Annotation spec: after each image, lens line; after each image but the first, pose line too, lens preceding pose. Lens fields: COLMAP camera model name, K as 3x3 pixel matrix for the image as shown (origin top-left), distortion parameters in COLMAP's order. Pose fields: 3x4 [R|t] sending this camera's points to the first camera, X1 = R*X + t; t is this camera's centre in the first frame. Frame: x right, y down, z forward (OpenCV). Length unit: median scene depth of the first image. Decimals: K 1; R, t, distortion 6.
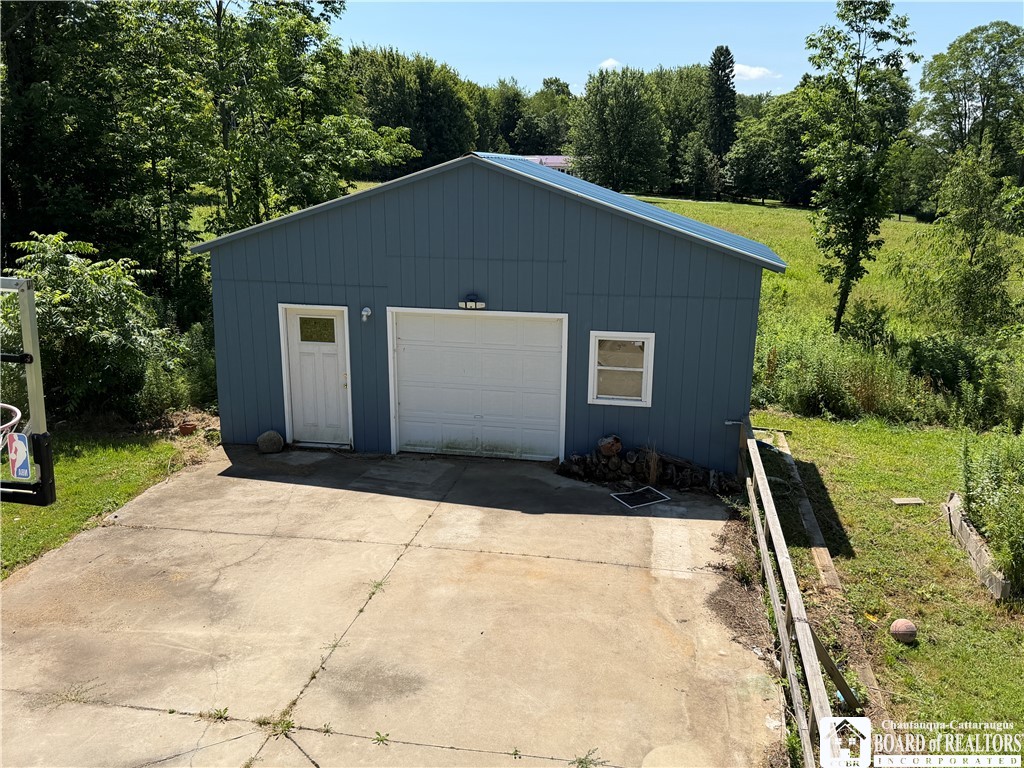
lens RADIAL K [[900.2, 0, 504.2], [0, 900.2, 378.5], [0, 0, 1]] dist [0.182570, 0.016610]
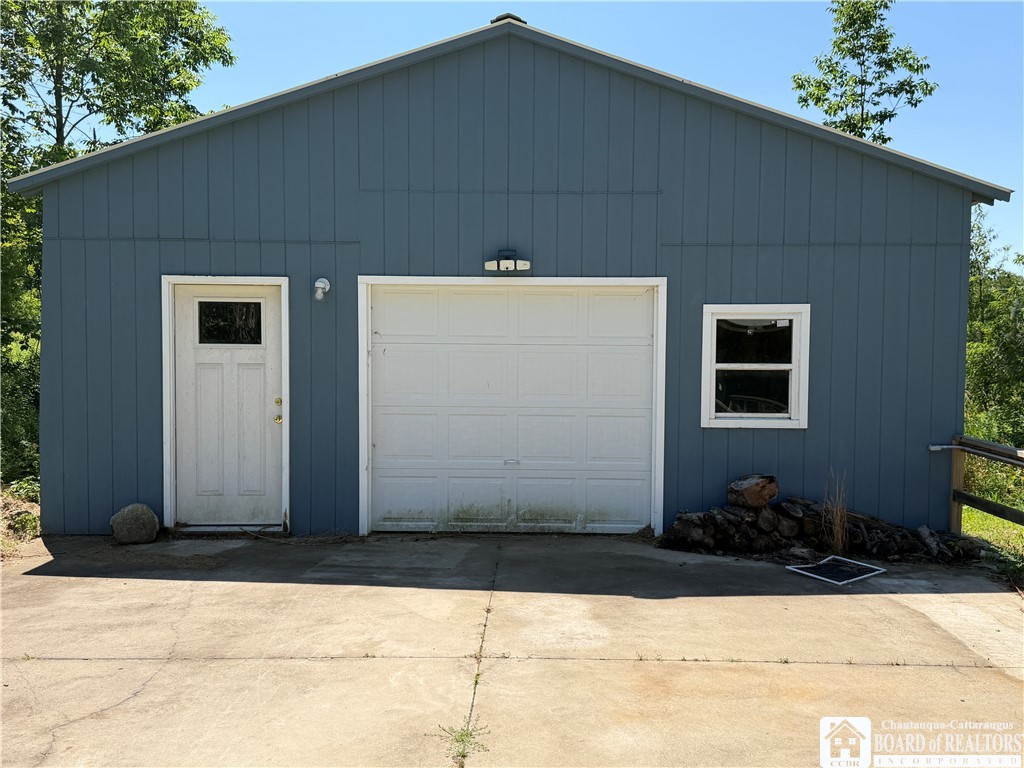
lens RADIAL K [[942.0, 0, 517.2], [0, 942.0, 378.7], [0, 0, 1]] dist [0.081572, -0.043751]
pose [[0.983440, -0.004083, 0.181188, -0.146474], [0.039852, 0.980148, -0.194219, 0.116504], [-0.176798, 0.198223, 0.964080, 0.418276]]
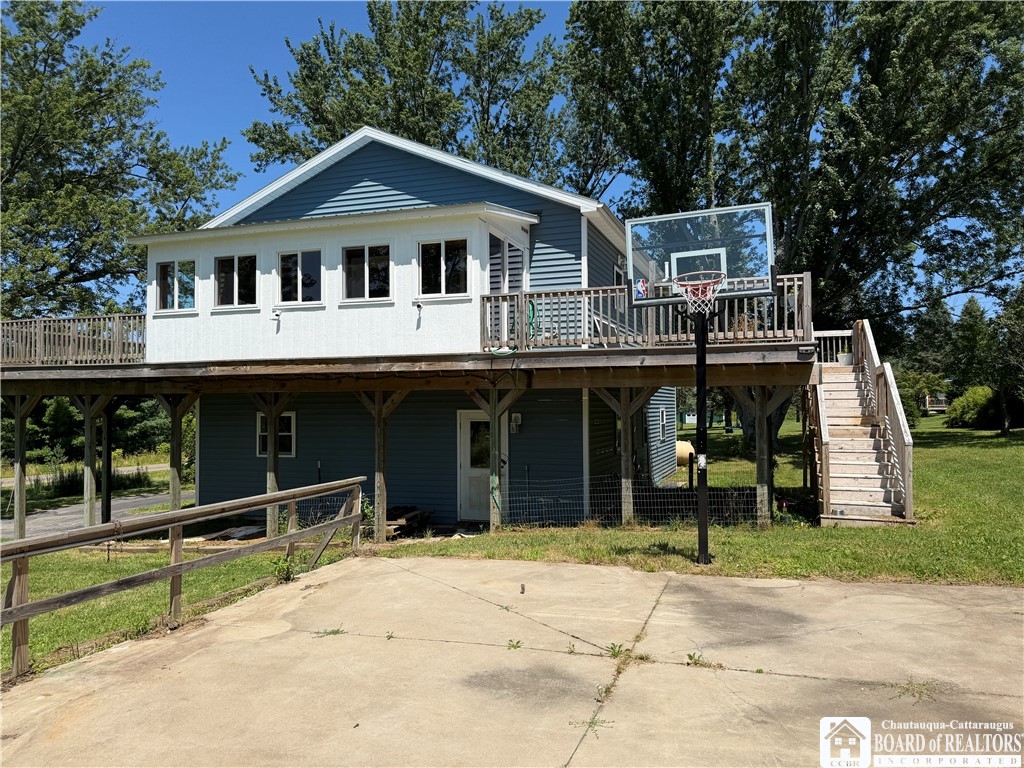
lens RADIAL K [[764.8, 0, 511.7], [0, 764.8, 387.8], [0, 0, 1]] dist [0.034140, -0.001502]
pose [[-0.992070, 0.017895, 0.124403, -0.139035], [0.045459, 0.973888, 0.222429, -0.036205], [-0.117174, 0.226321, -0.966979, 1.022597]]
